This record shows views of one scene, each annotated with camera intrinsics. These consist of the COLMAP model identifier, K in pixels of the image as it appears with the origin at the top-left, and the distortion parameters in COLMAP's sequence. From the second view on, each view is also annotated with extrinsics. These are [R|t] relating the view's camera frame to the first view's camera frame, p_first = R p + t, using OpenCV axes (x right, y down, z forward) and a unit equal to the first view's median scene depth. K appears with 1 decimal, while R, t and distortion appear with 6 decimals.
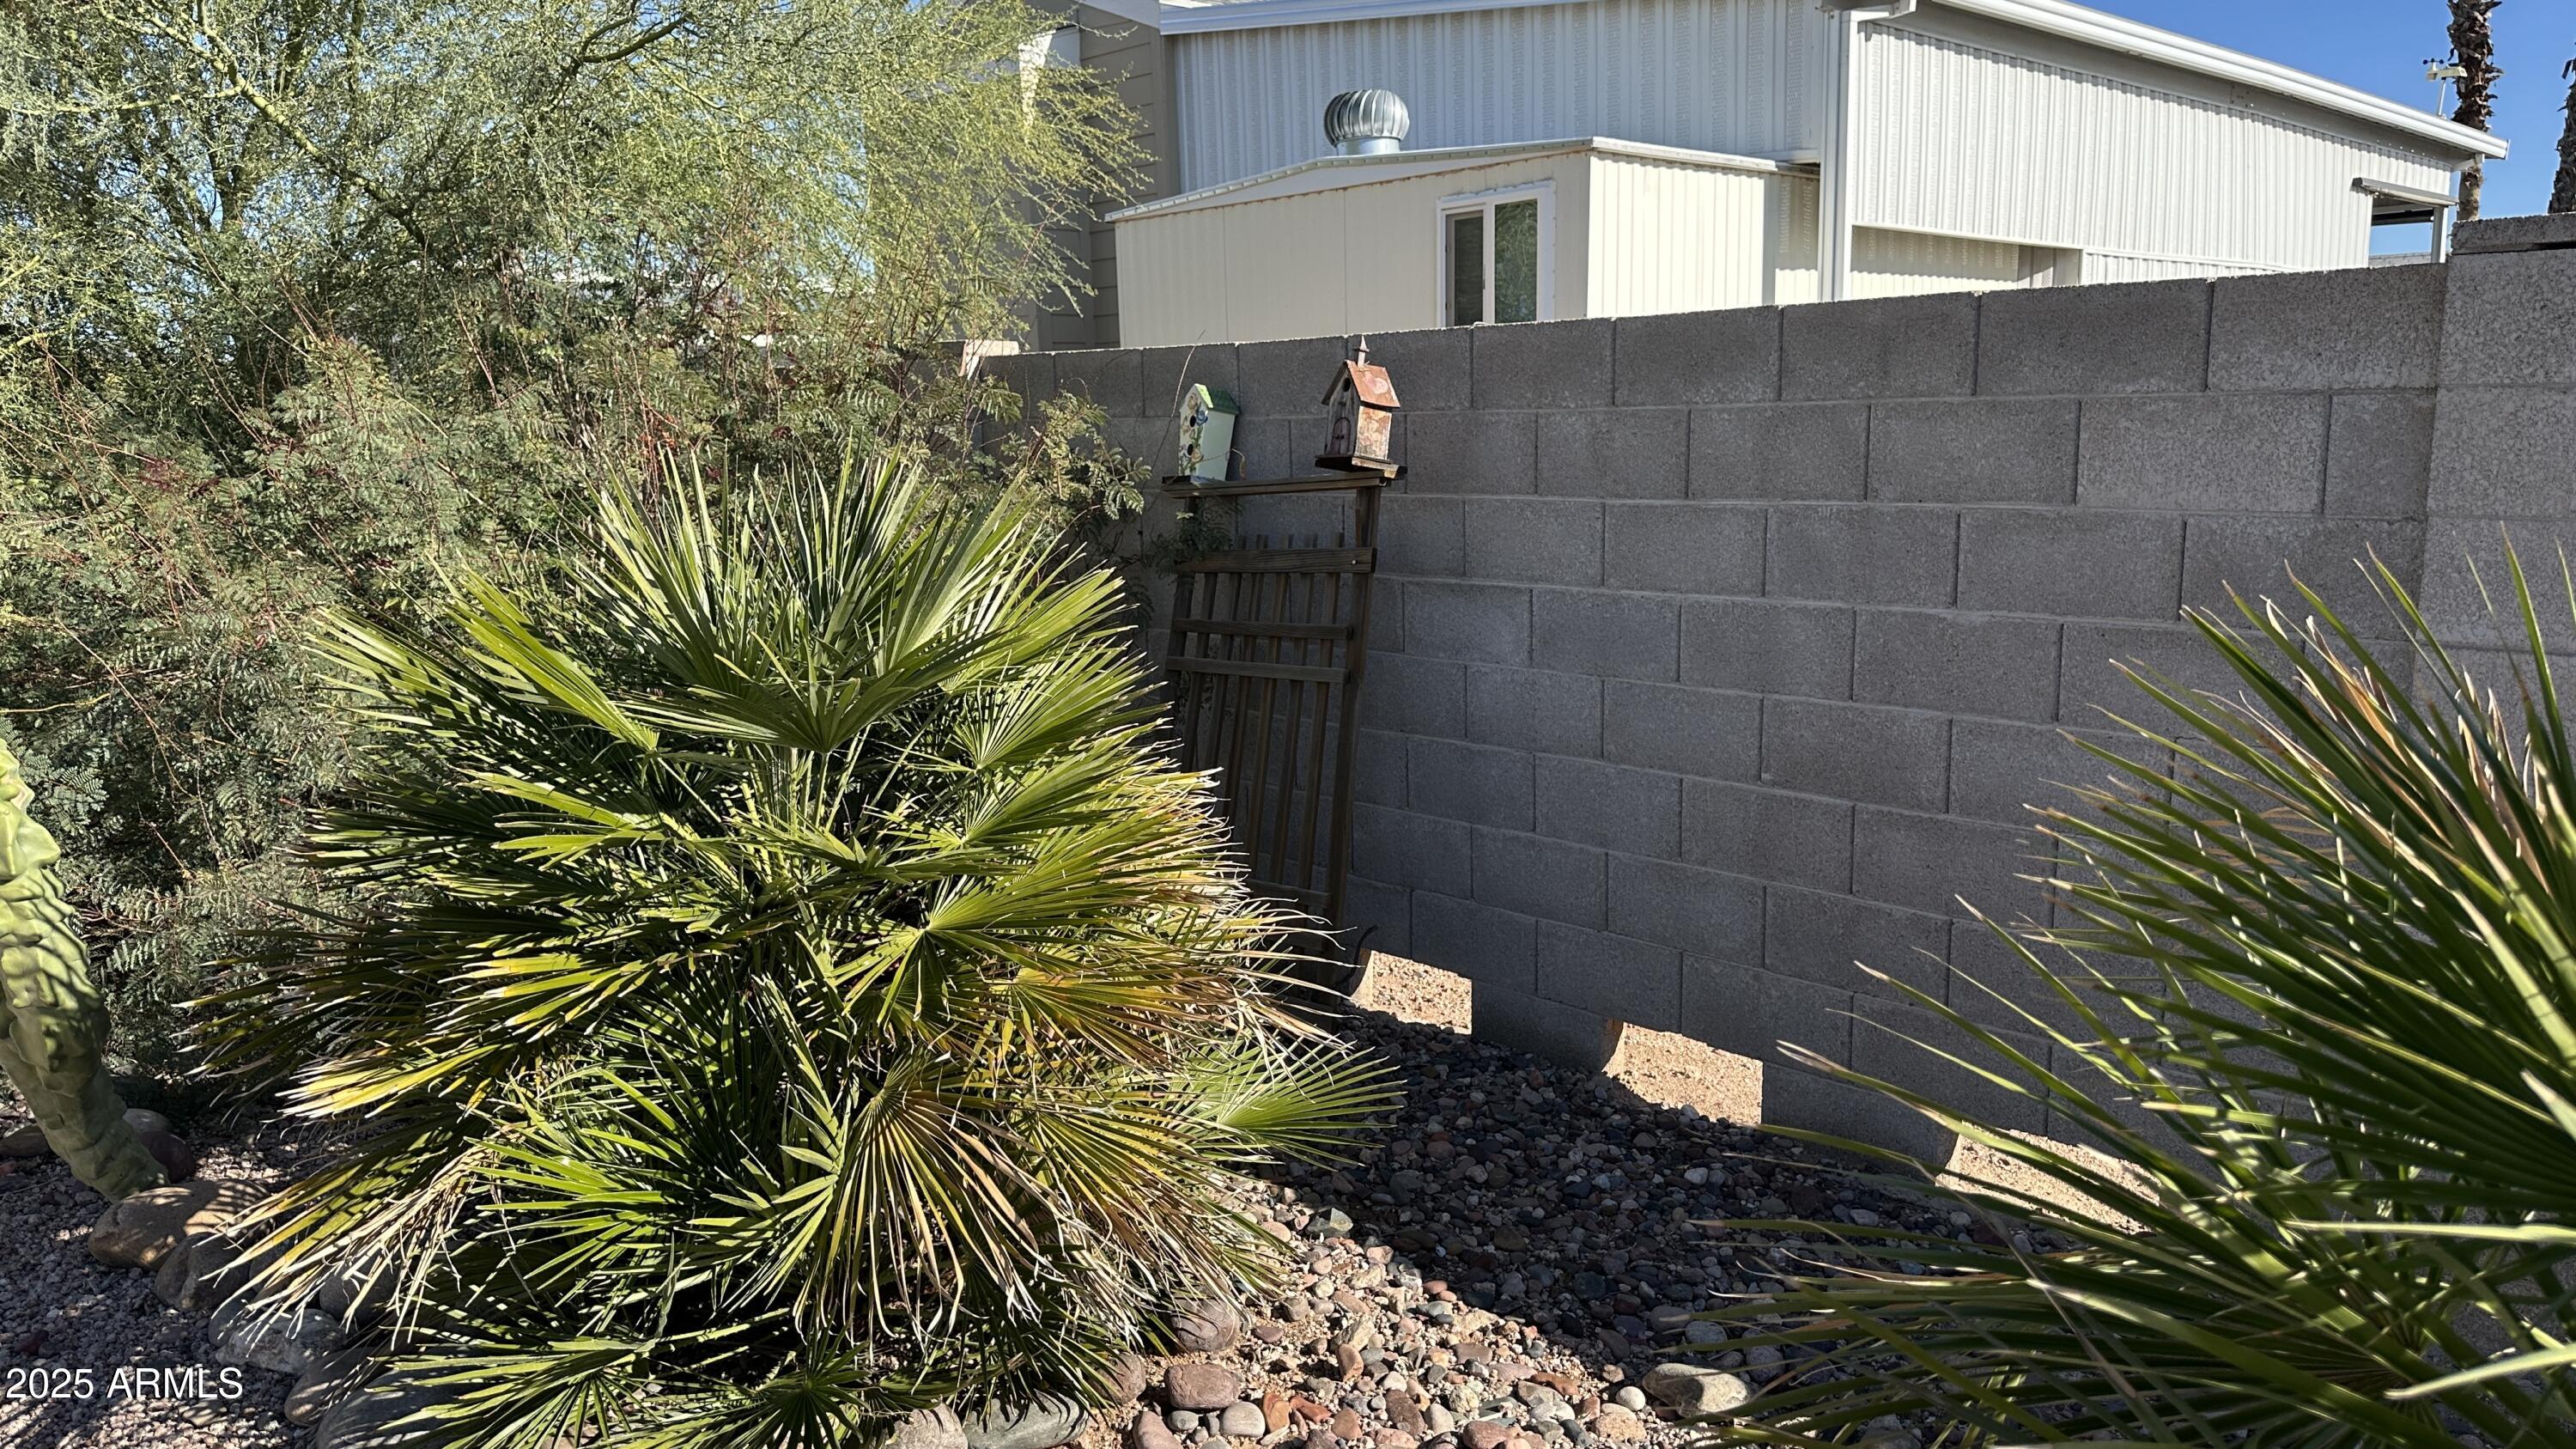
lens RADIAL K [[1821.7, 0, 1285.9], [0, 1821.7, 709.0], [0, 0, 1]] dist [0.104192, -0.142463]
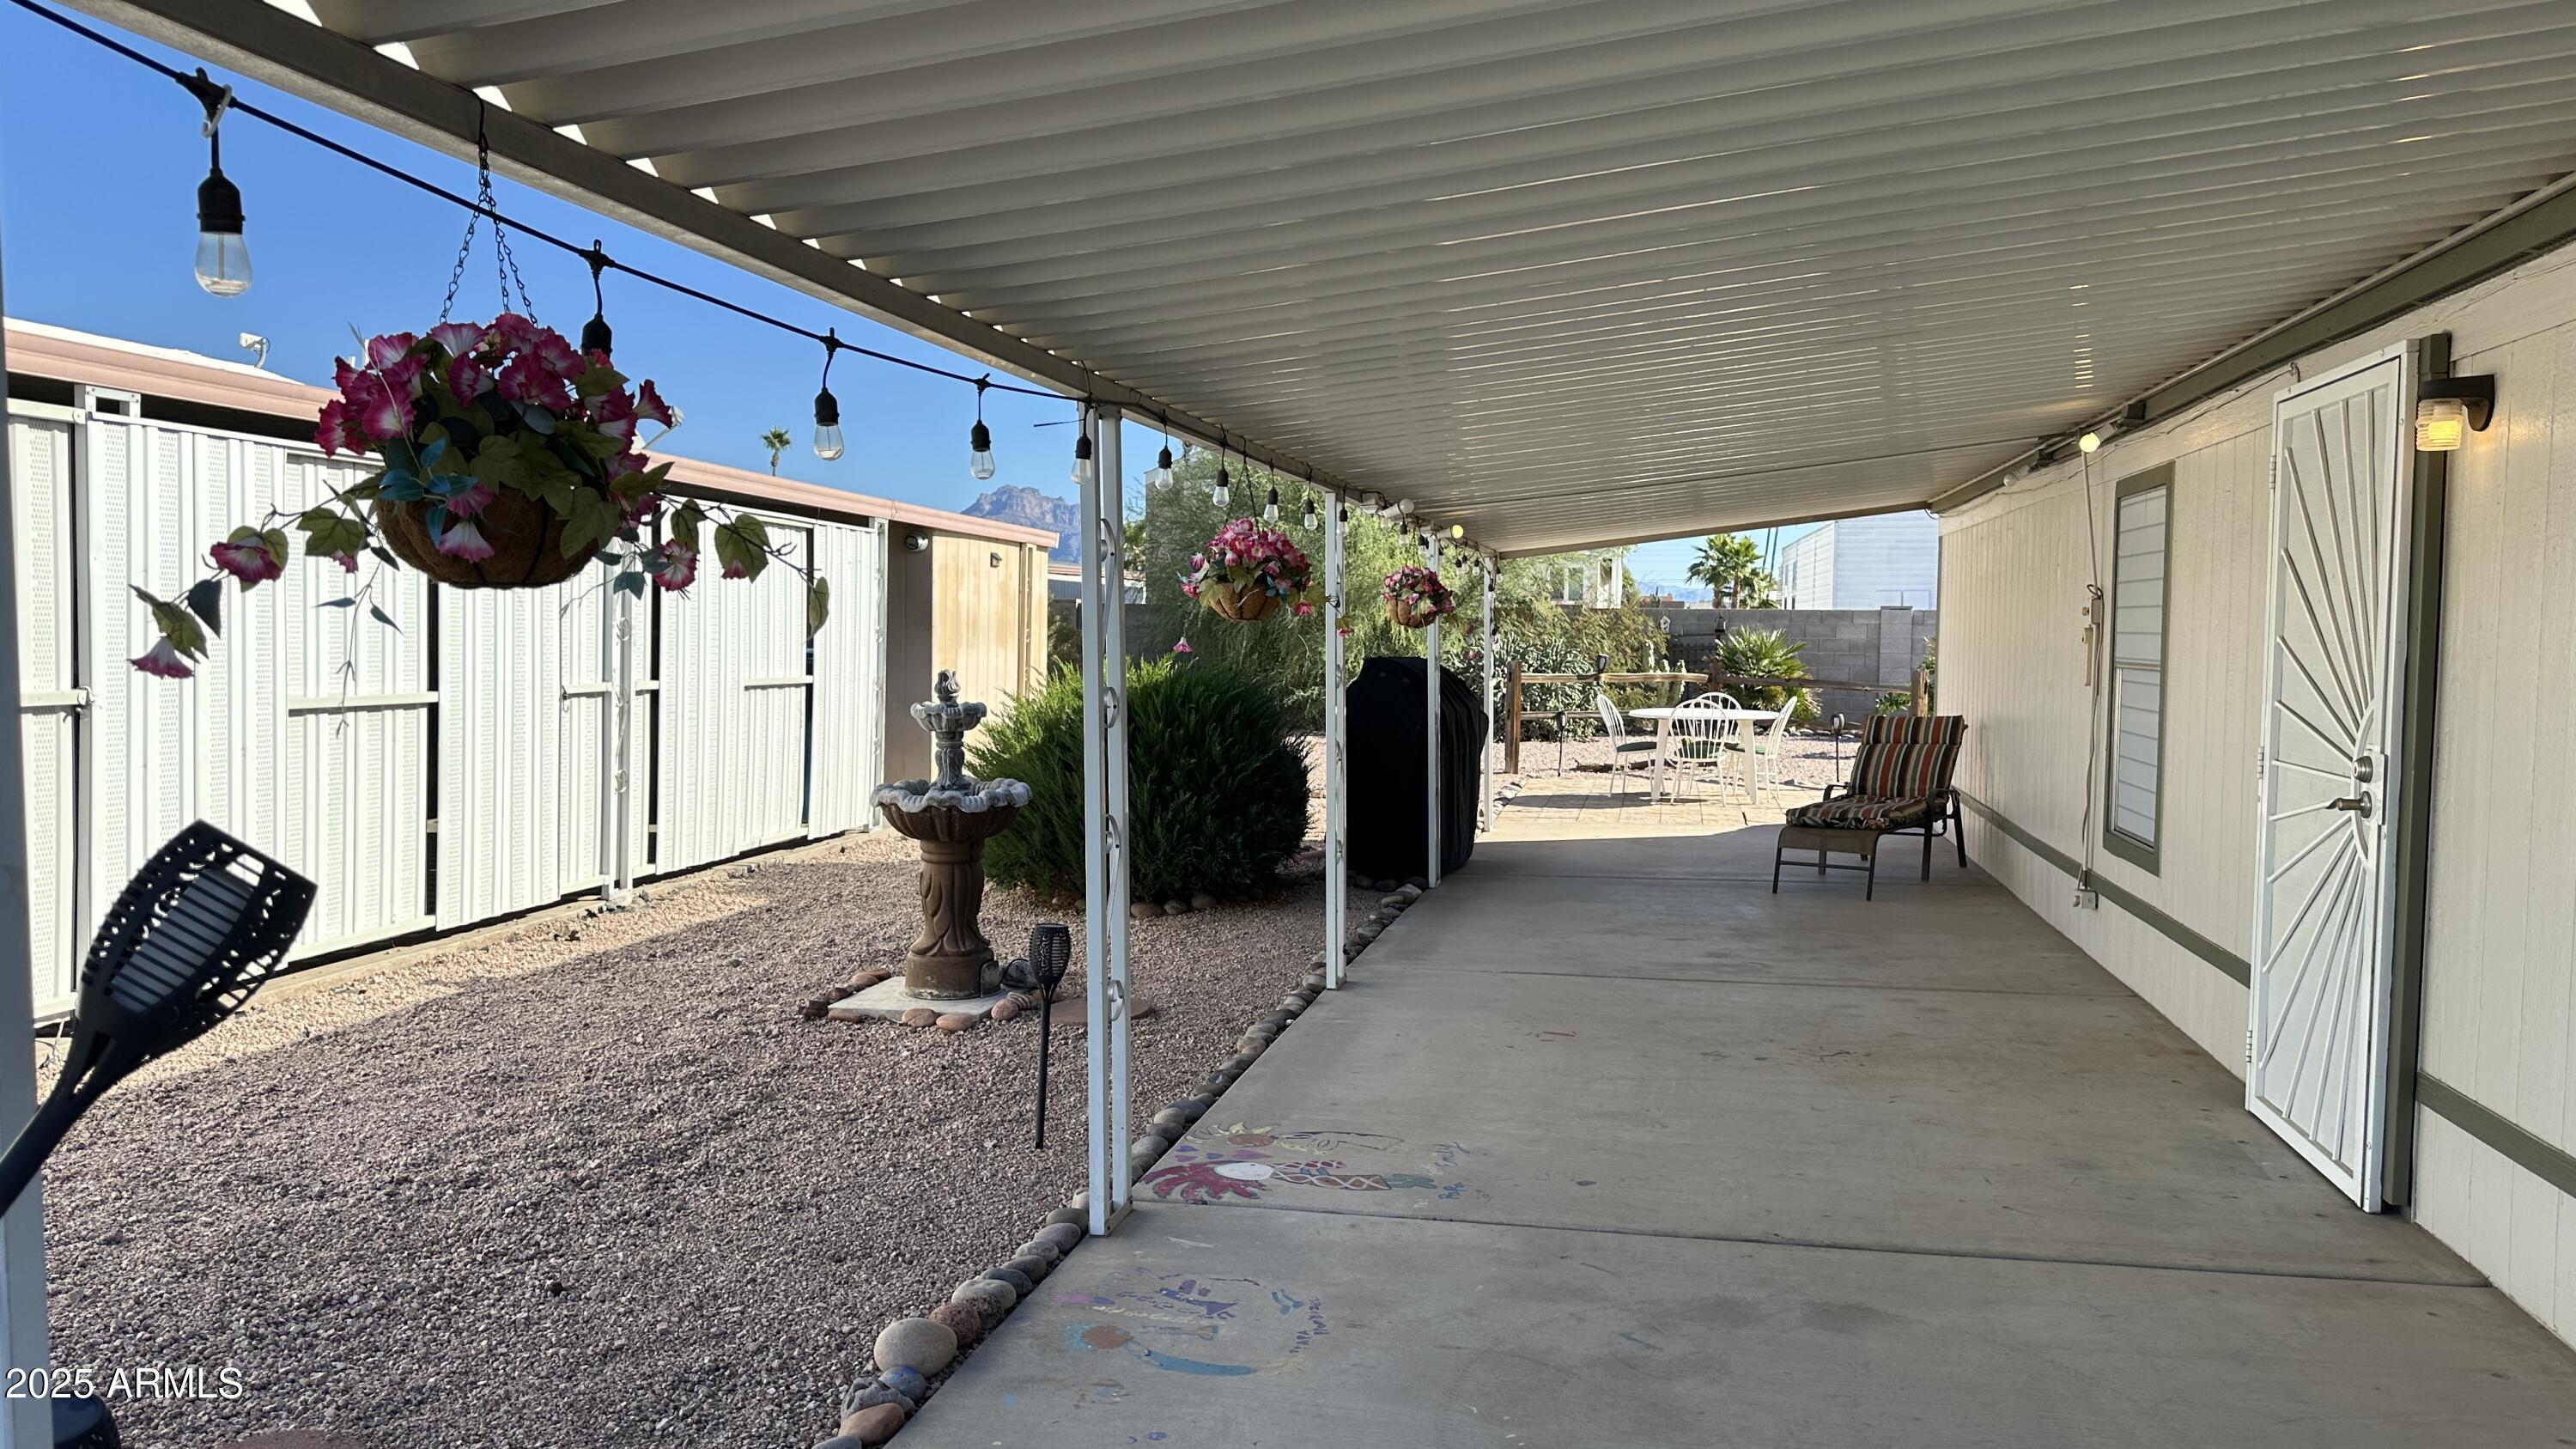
lens RADIAL K [[1821.7, 0, 1287.7], [0, 1821.7, 740.9], [0, 0, 1]] dist [0.104192, -0.142463]
pose [[0.823865, -0.003699, 0.566774, -4.099833], [0.062779, 0.994421, -0.084766, 0.581274], [-0.563298, 0.105417, 0.819501, -2.781981]]
